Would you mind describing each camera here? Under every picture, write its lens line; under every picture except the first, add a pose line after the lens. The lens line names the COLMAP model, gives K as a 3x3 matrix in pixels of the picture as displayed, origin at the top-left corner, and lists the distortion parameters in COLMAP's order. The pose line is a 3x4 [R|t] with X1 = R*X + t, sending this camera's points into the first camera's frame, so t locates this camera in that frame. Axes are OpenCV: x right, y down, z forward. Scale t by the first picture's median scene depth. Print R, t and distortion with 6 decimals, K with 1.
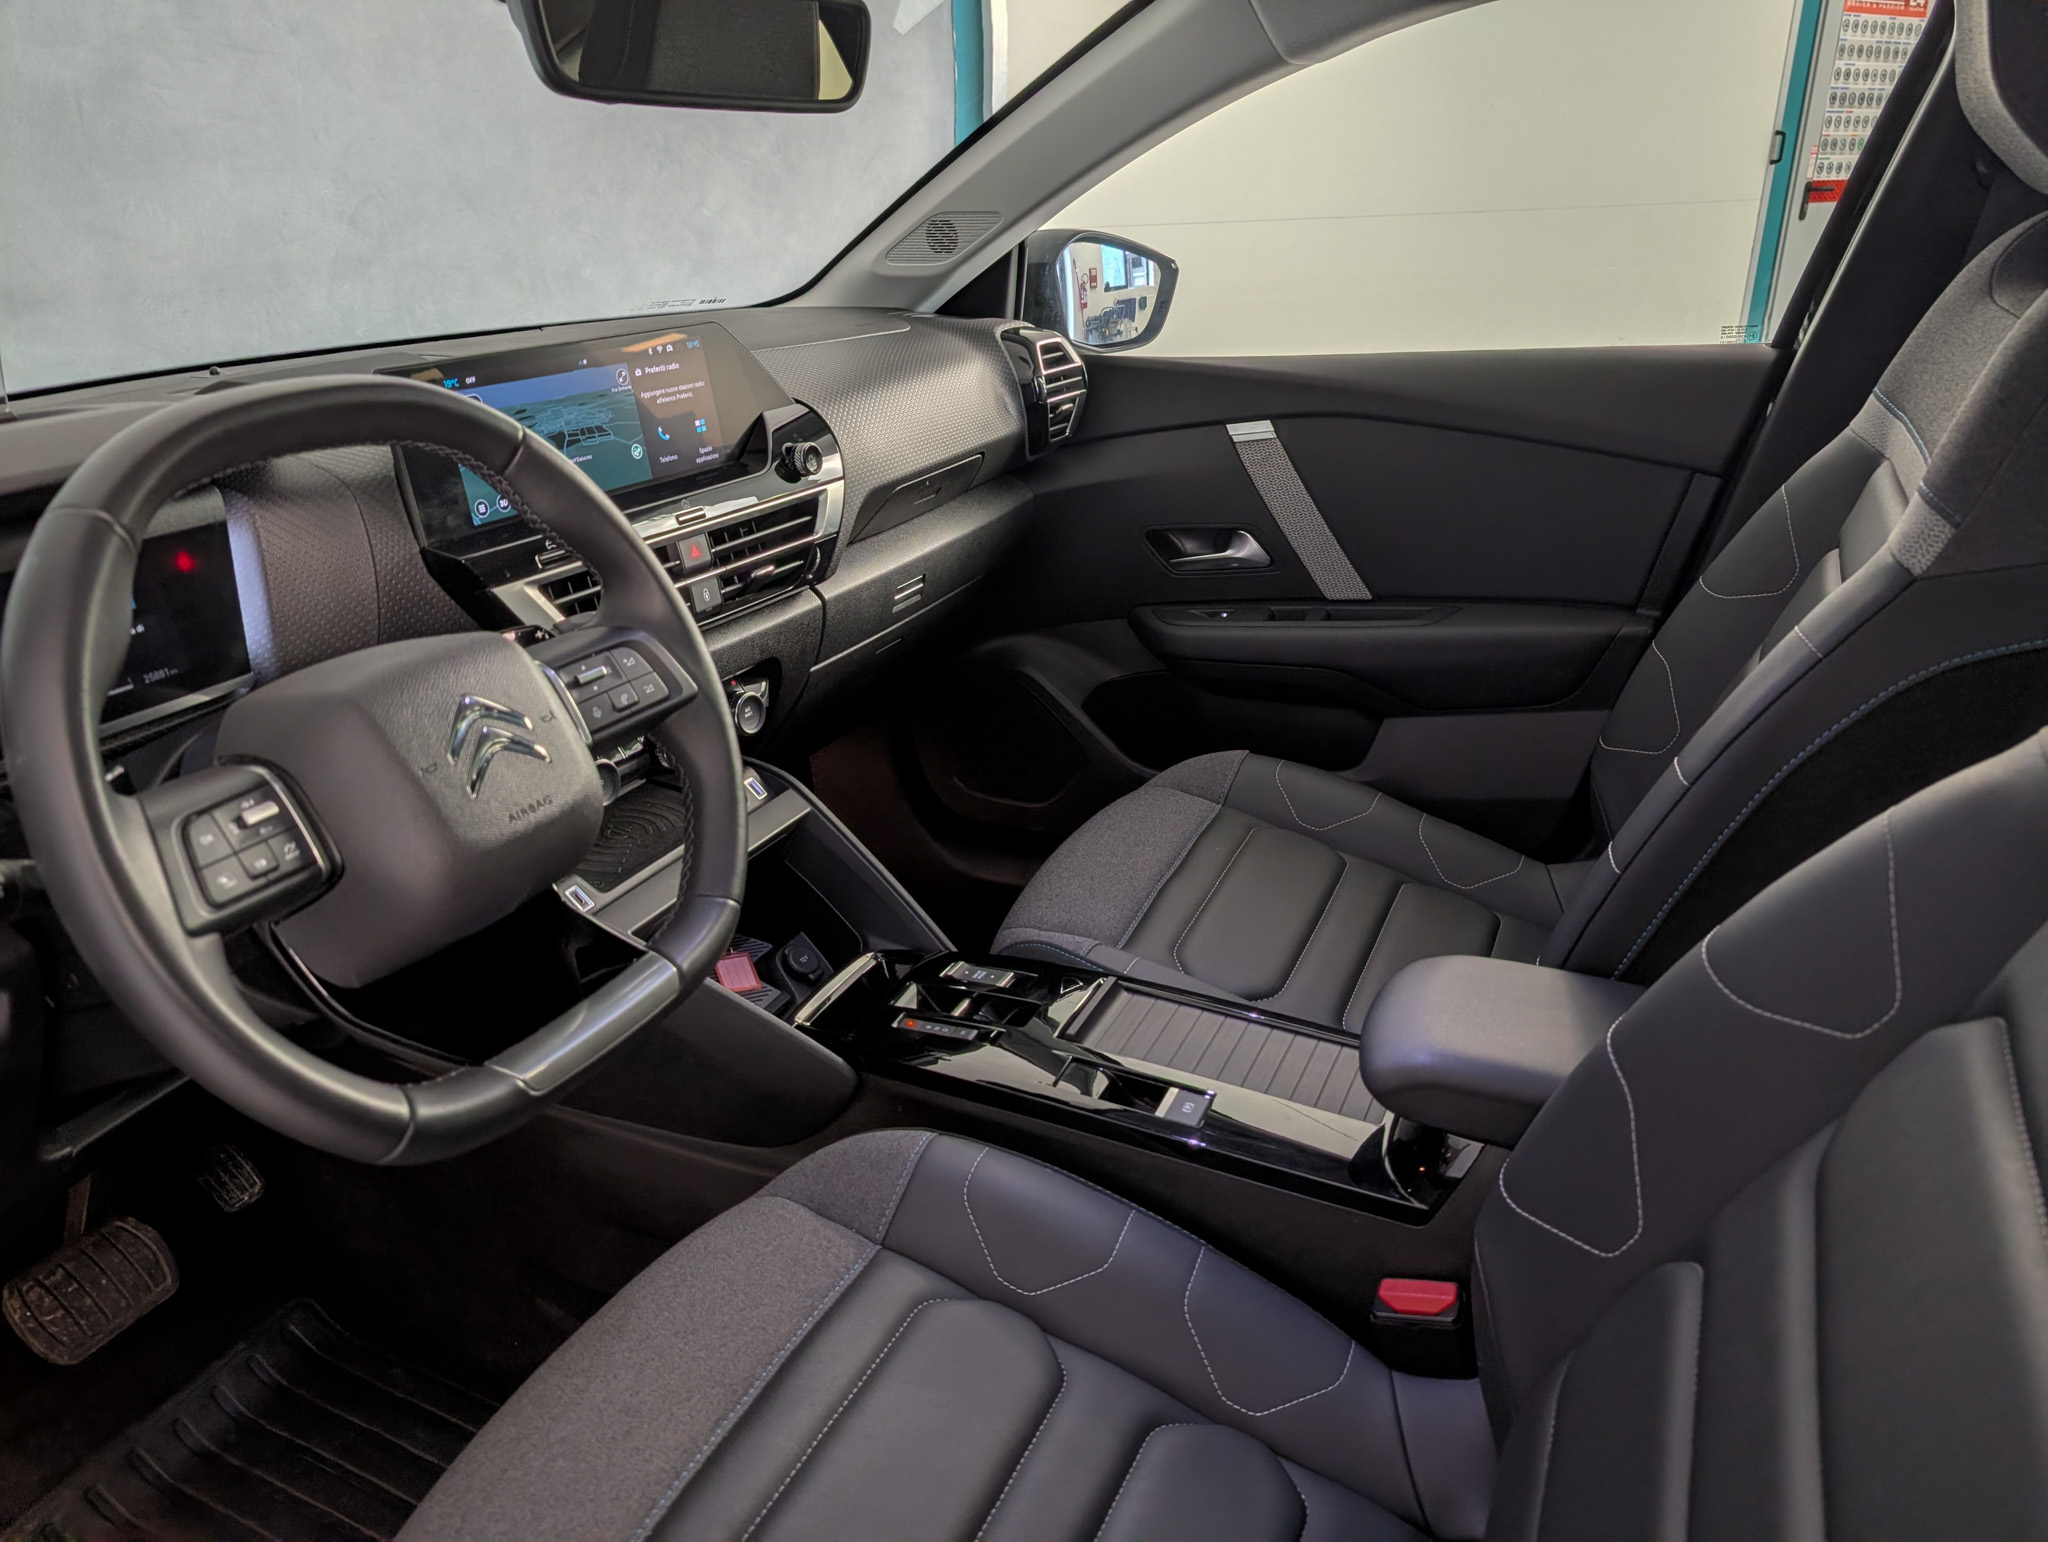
lens RADIAL K [[1428.8, 0, 1020.2], [0, 1428.8, 777.5], [0, 0, 1]] dist [0.012596, 0.005543]
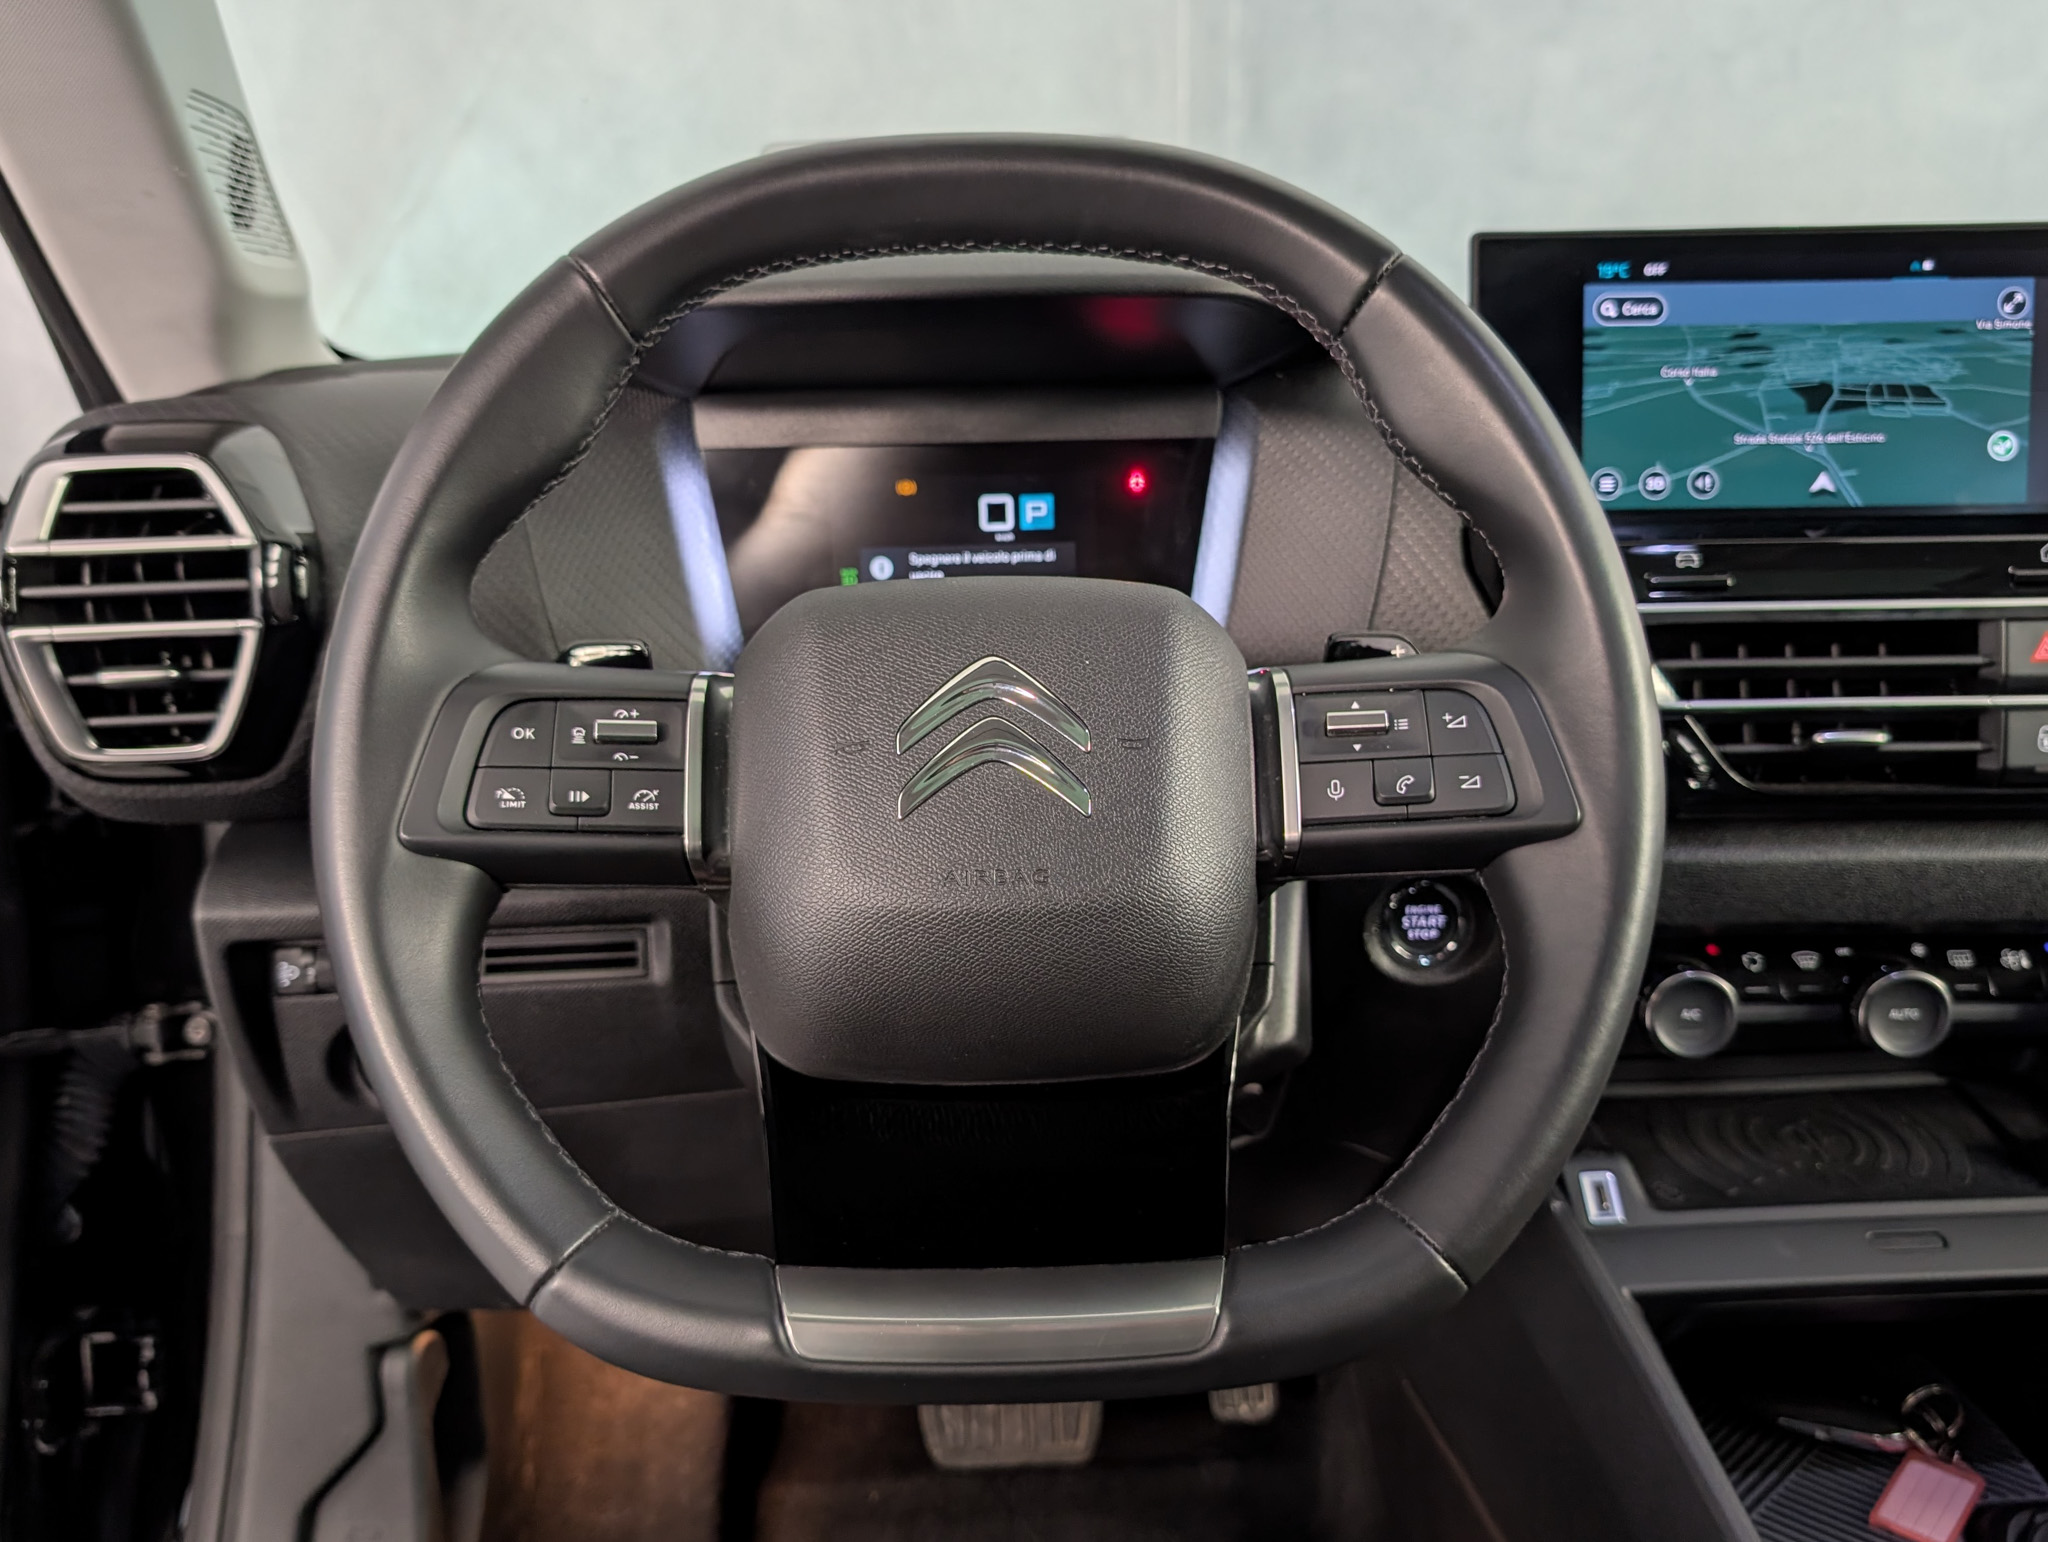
lens RADIAL K [[1786.8, 0, 1044.8], [0, 1786.8, 777.5], [0, 0, 1]] dist [0.043673, -0.089734]
pose [[0.468377, 0.220065, -0.855683, 0.151288], [-0.334617, 0.940523, 0.058724, -0.037558], [0.817713, 0.258821, 0.514157, 0.415213]]
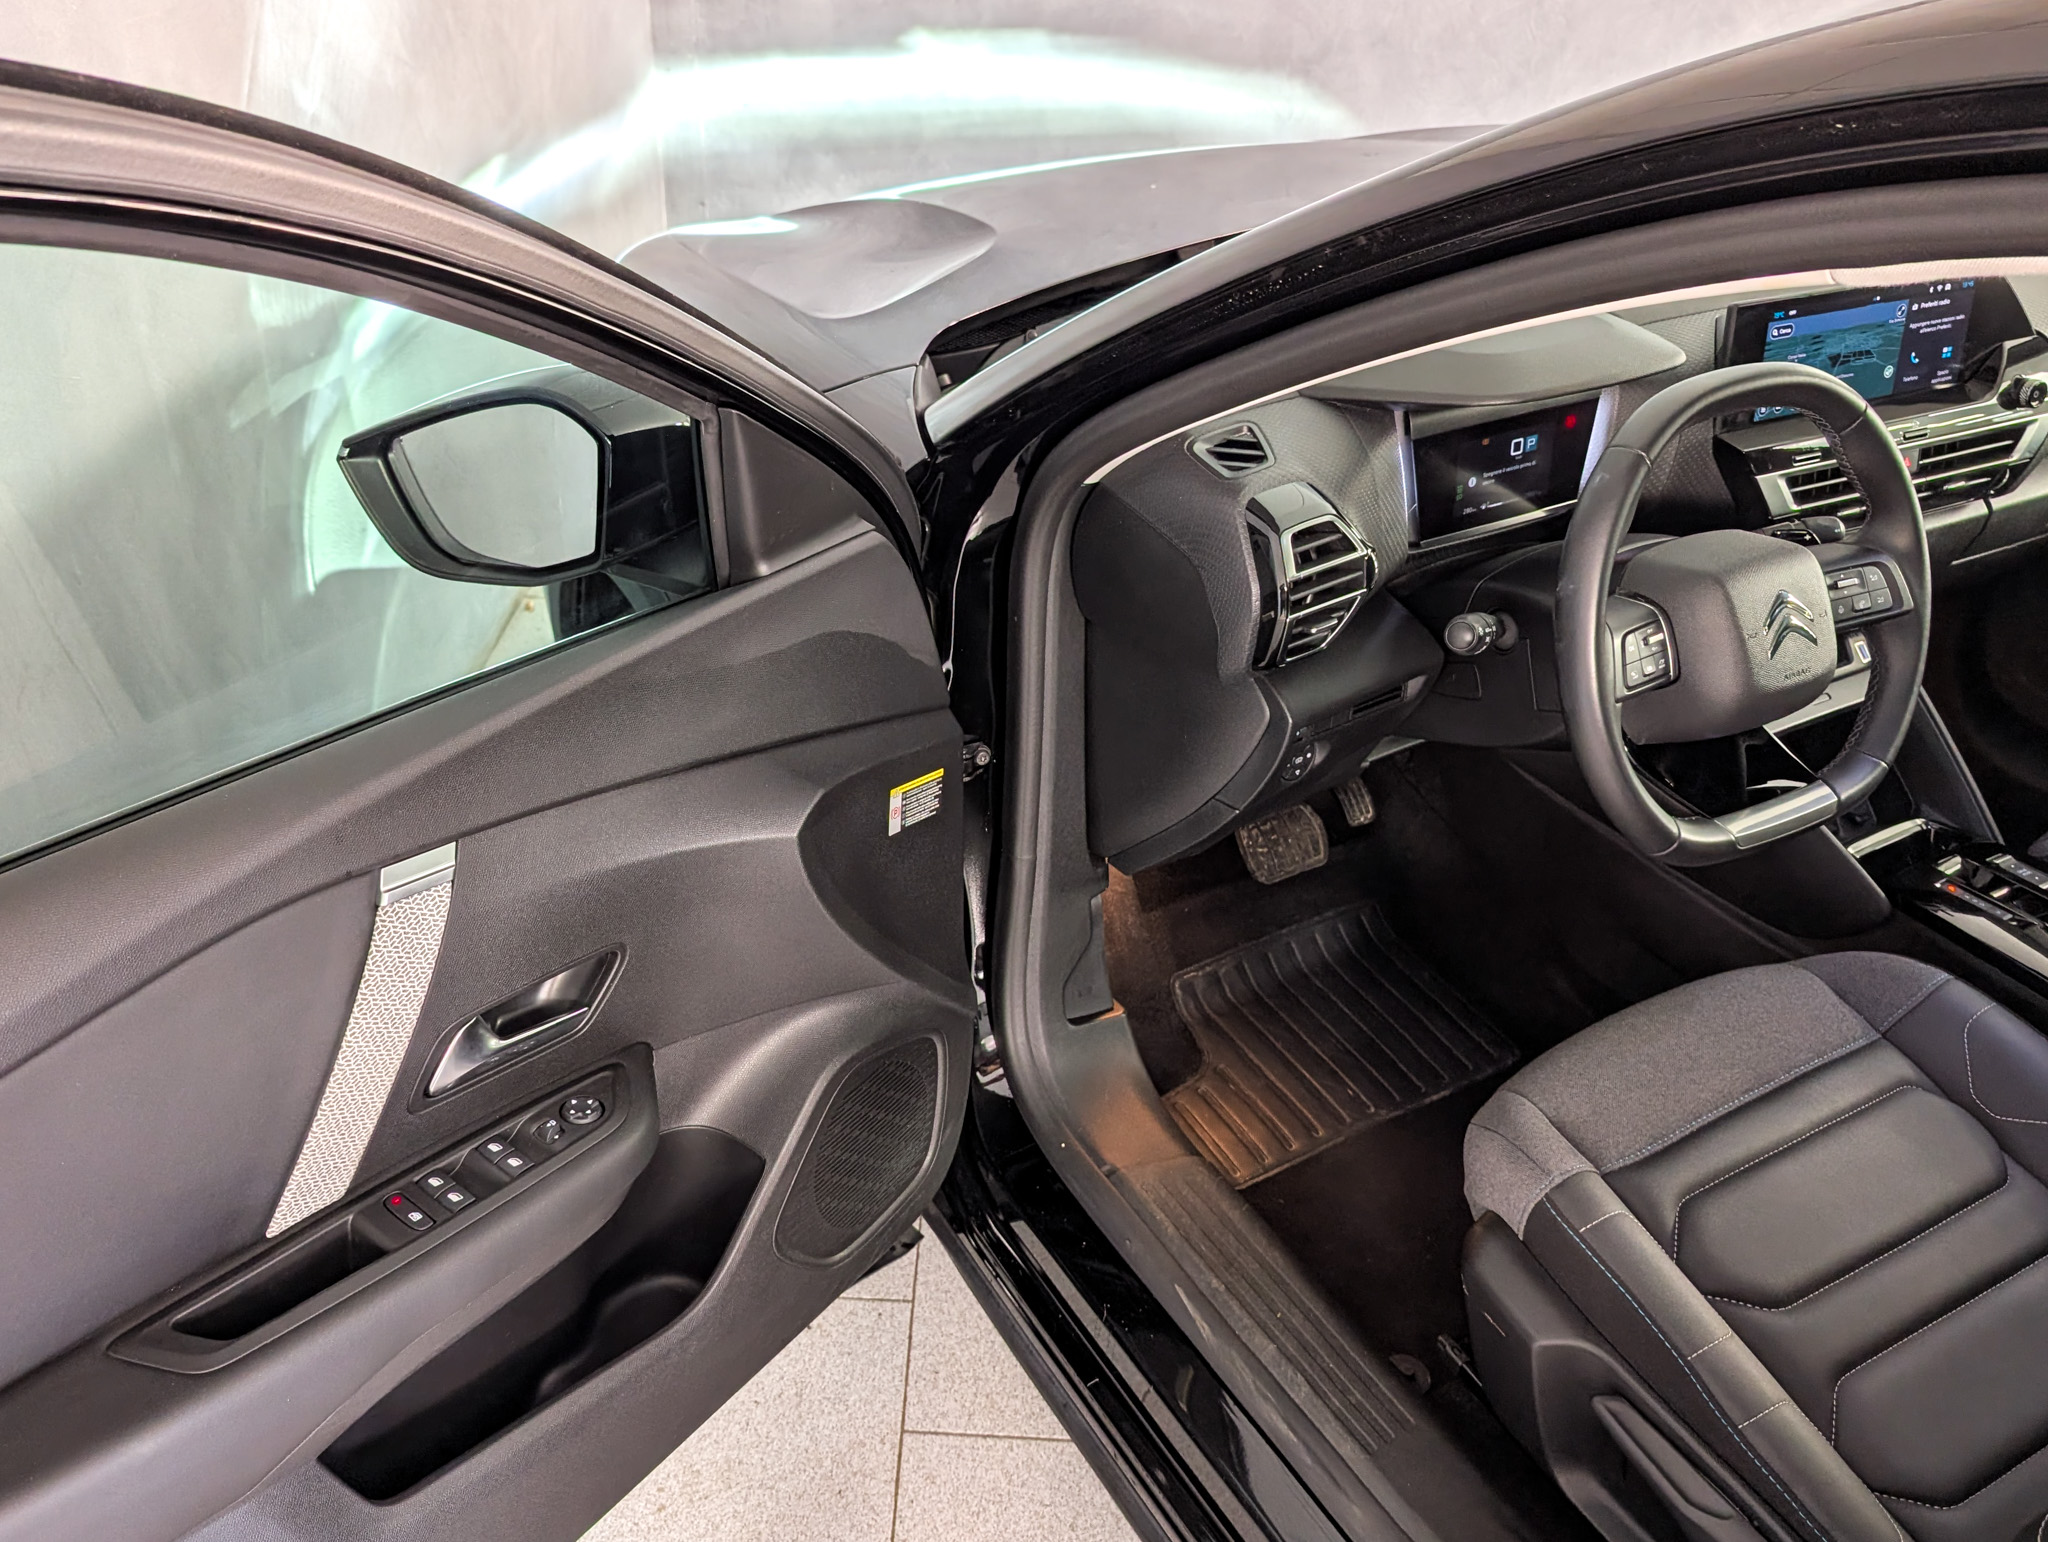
lens RADIAL K [[1591.1, 0, 985.0], [0, 1591.1, 752.0], [0, 0, 1]] dist [-0.011233, 0.011352]
pose [[0.804533, 0.337851, -0.488450, -0.117231], [-0.247424, 0.938331, 0.241489, -0.060033], [0.539914, -0.073432, 0.838511, -0.570448]]
